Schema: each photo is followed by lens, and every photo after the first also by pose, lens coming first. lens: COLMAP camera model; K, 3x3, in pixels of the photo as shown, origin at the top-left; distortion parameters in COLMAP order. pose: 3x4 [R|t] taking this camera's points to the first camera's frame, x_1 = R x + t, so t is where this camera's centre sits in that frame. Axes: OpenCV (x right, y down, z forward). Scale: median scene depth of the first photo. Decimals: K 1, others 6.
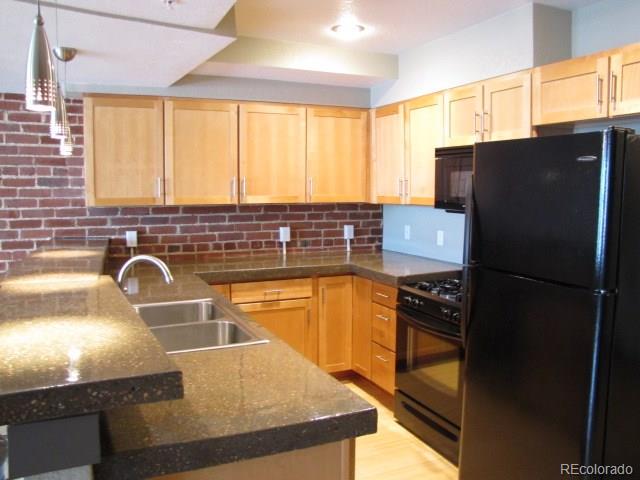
lens RADIAL K [[539.1, 0, 313.3], [0, 539.1, 232.6], [0, 0, 1]] dist [-0.180238, 0.183265]
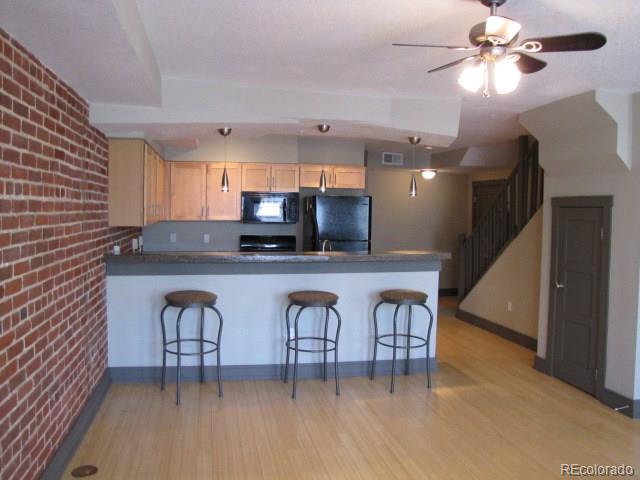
lens RADIAL K [[539.1, 0, 313.3], [0, 539.1, 232.6], [0, 0, 1]] dist [-0.180238, 0.183265]
pose [[0.218013, -0.041370, 0.975069, -1.491443], [0.069412, 0.997228, 0.026791, -0.036461], [-0.973474, 0.061841, 0.220280, 0.269853]]
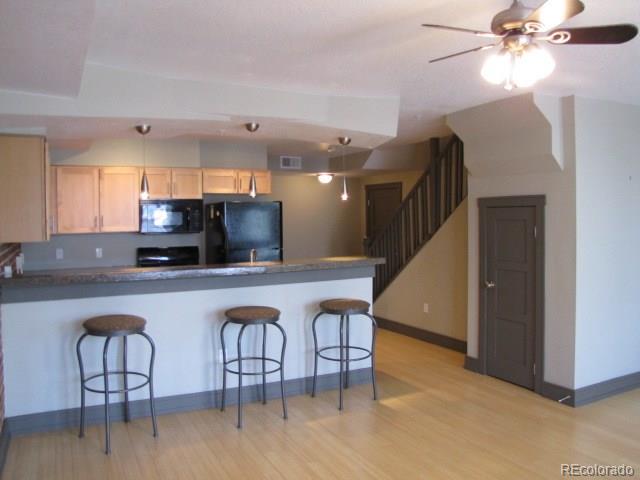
lens RADIAL K [[539.1, 0, 313.3], [0, 539.1, 232.6], [0, 0, 1]] dist [-0.180238, 0.183265]
pose [[-0.048728, -0.031657, 0.998310, -1.405329], [0.095729, 0.994748, 0.036217, -0.049599], [-0.994214, 0.097332, -0.045441, 0.453967]]
